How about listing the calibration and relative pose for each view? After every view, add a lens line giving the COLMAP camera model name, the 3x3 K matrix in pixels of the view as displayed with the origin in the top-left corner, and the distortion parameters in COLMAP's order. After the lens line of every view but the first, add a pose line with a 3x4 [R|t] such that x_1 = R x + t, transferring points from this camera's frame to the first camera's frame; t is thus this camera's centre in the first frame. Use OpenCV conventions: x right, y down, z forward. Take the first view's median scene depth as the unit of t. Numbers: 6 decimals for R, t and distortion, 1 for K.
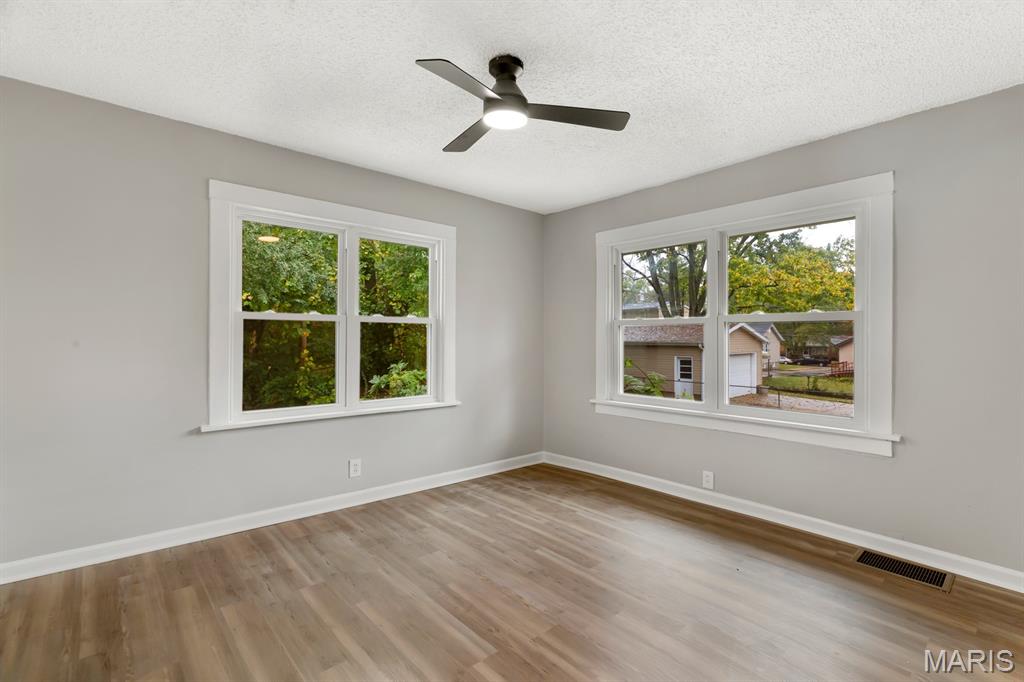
lens RADIAL K [[460.0, 0, 526.4], [0, 460.0, 338.6], [0, 0, 1]] dist [0.003627, 0.000314]
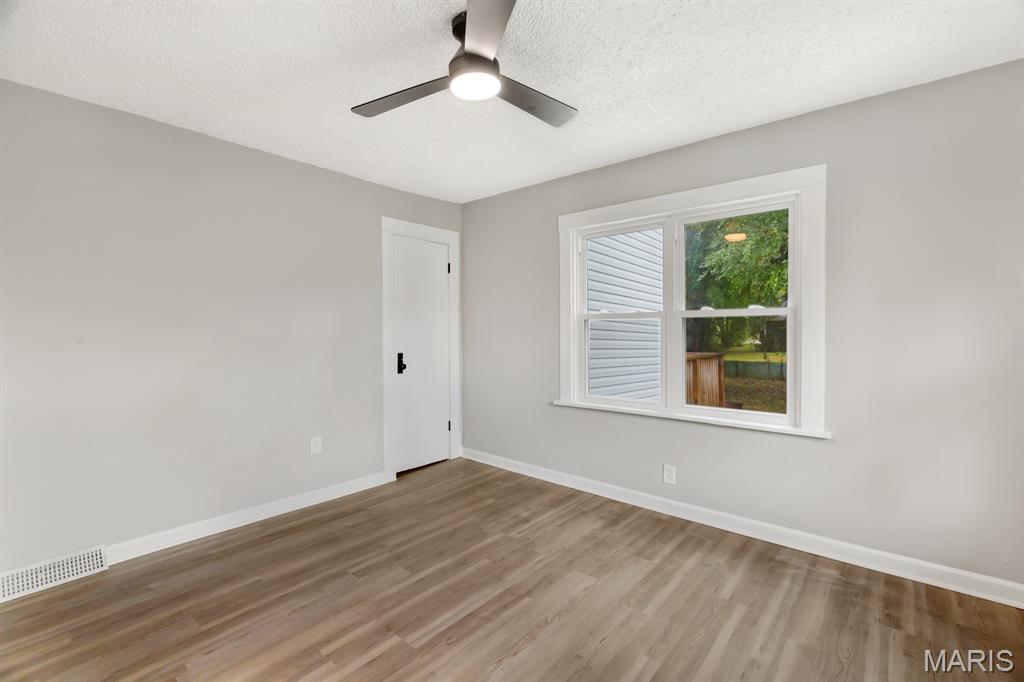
lens RADIAL K [[460.0, 0, 526.4], [0, 460.0, 338.6], [0, 0, 1]] dist [0.003627, 0.000314]
pose [[0.160551, 0.008901, -0.986987, 0.556027], [-0.002674, 0.999960, 0.008583, -0.000484], [0.987024, 0.001261, 0.160569, 0.627967]]
